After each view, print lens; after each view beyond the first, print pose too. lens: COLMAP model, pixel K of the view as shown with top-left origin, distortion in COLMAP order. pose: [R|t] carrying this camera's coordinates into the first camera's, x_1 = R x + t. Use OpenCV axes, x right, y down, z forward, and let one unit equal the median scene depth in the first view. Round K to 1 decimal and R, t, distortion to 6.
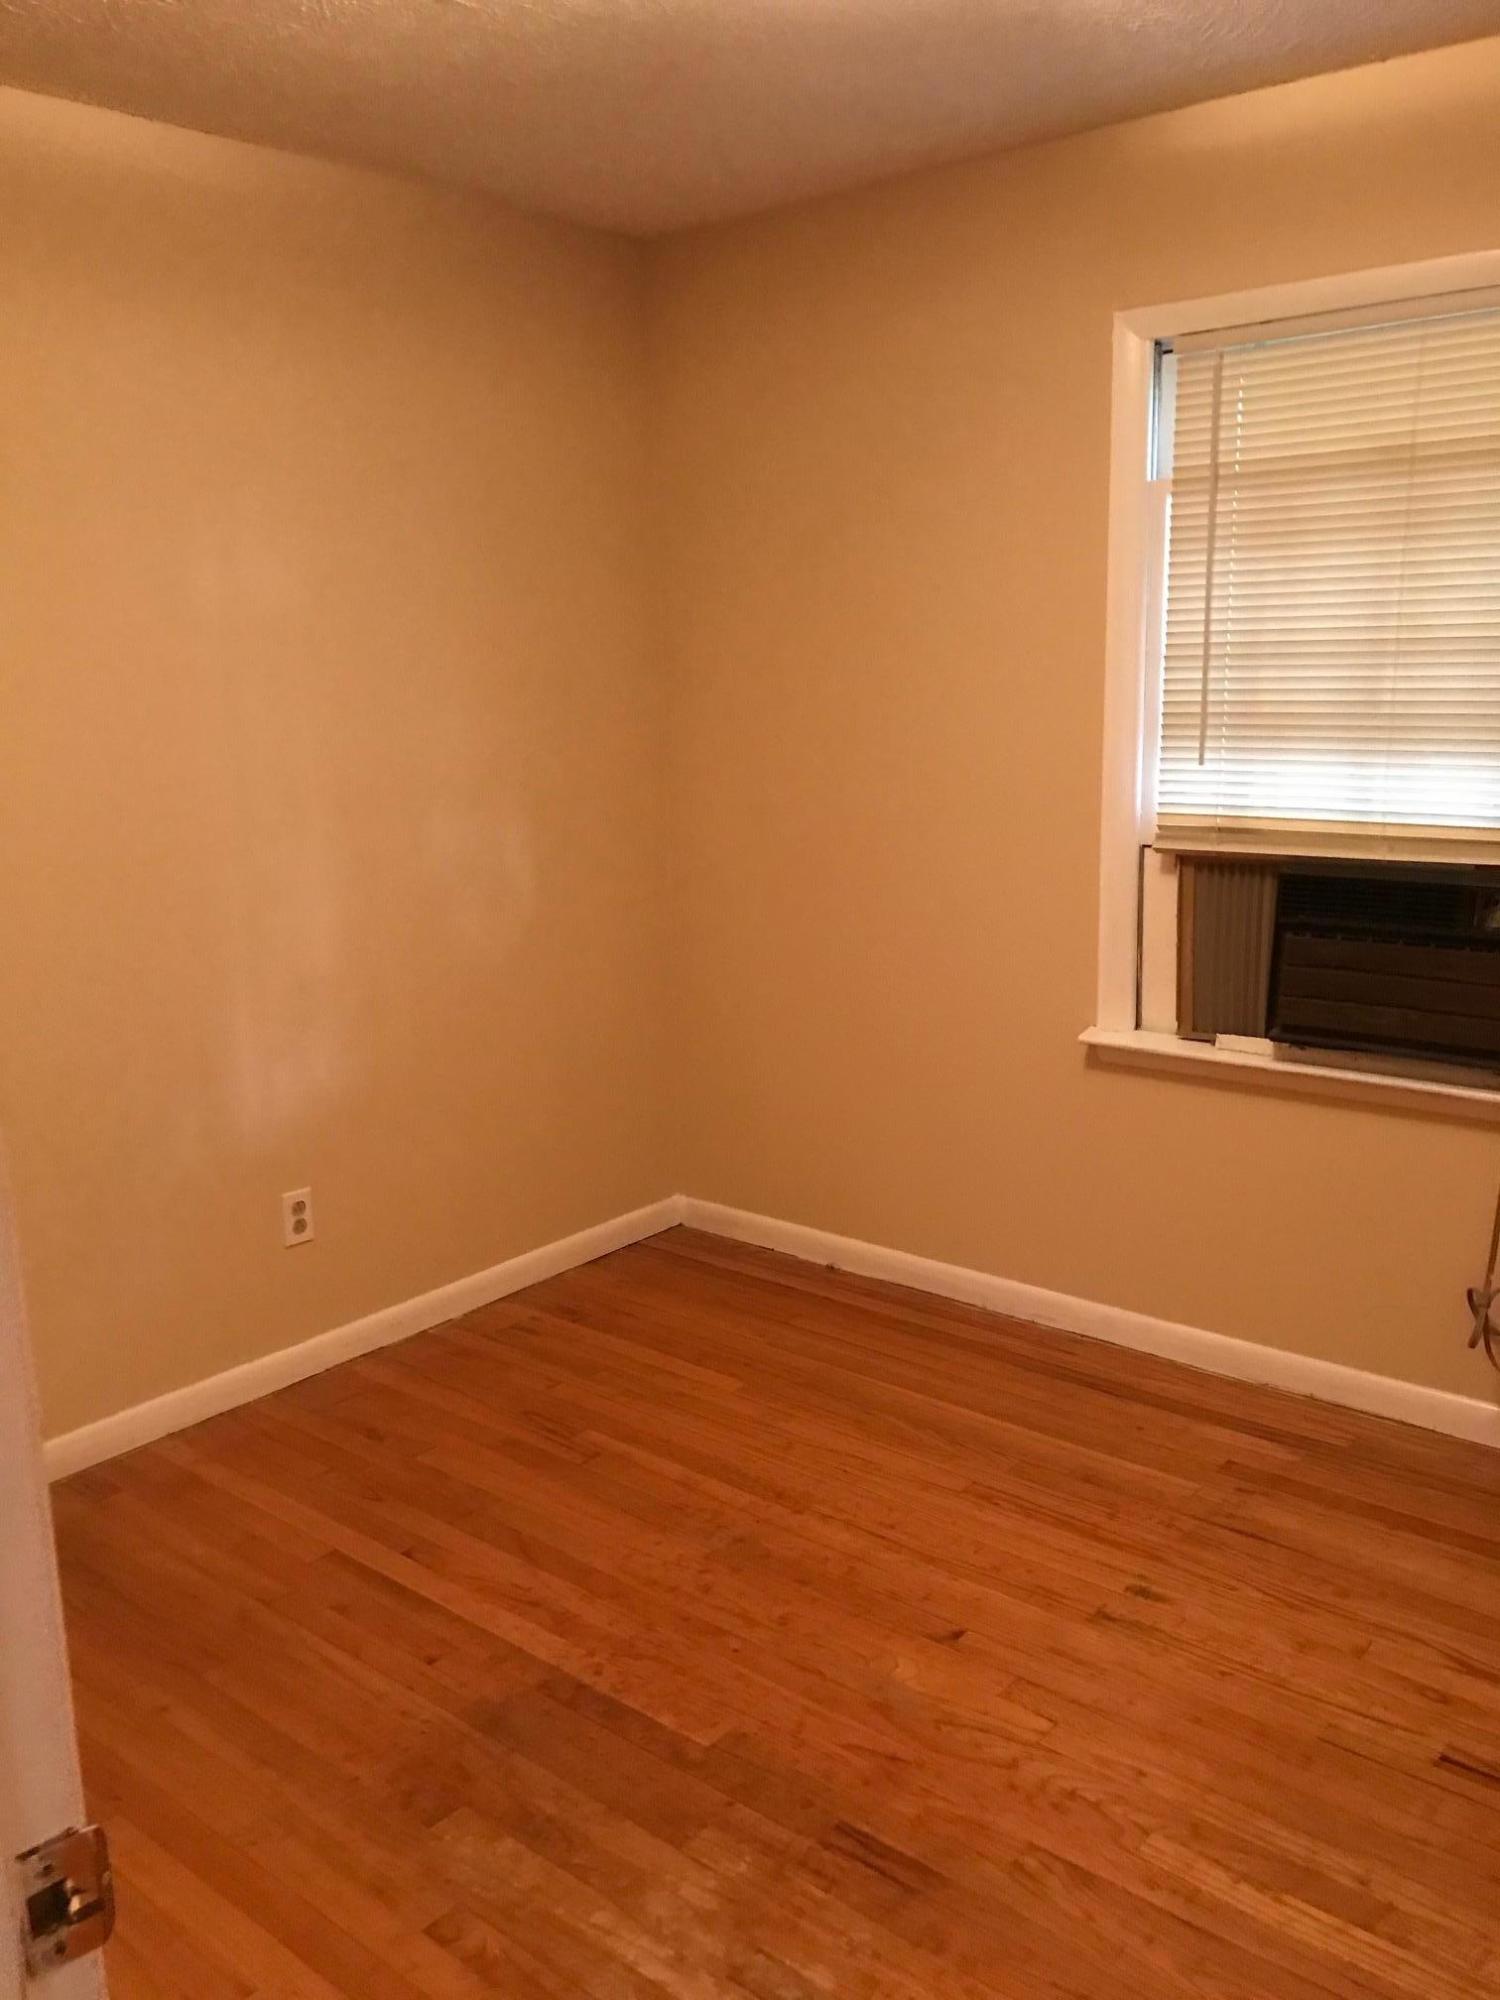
lens RADIAL K [[1627.7, 0, 745.6], [0, 1627.7, 991.0], [0, 0, 1]] dist [0.012989, -0.010737]
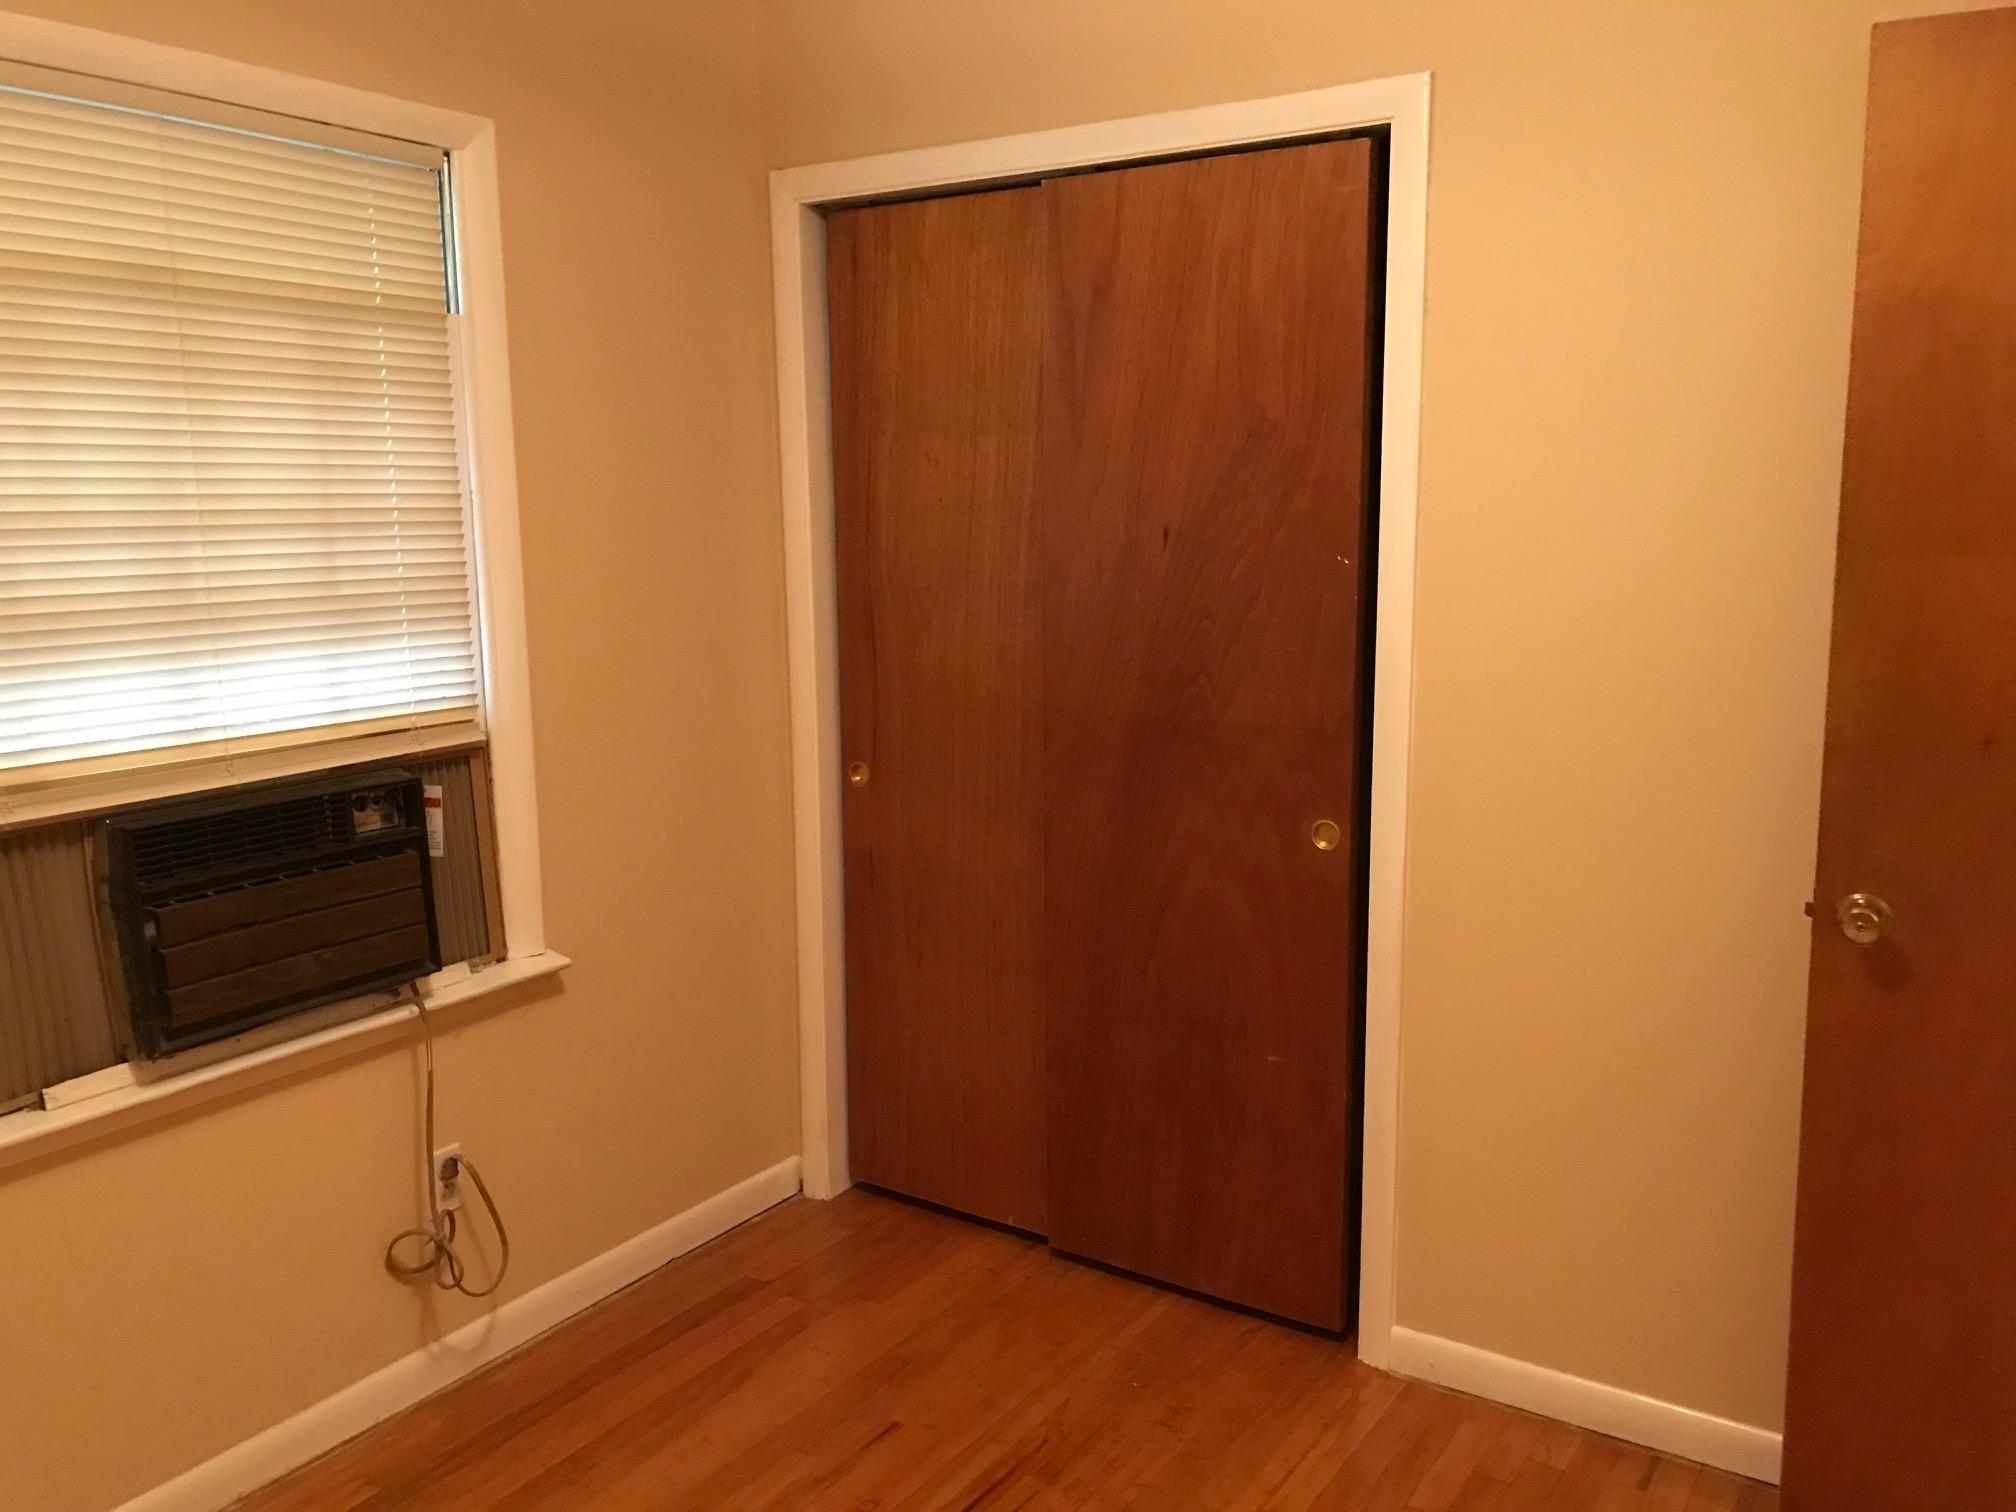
lens RADIAL K [[1640.7, 0, 1008.0], [0, 1640.7, 756.0], [0, 0, 1]] dist [0.012989, -0.010737]
pose [[-0.116026, -0.128036, 0.984959, -0.444154], [0.218090, 0.964172, 0.151025, -0.133570], [-0.969007, 0.232332, -0.083945, 0.702815]]
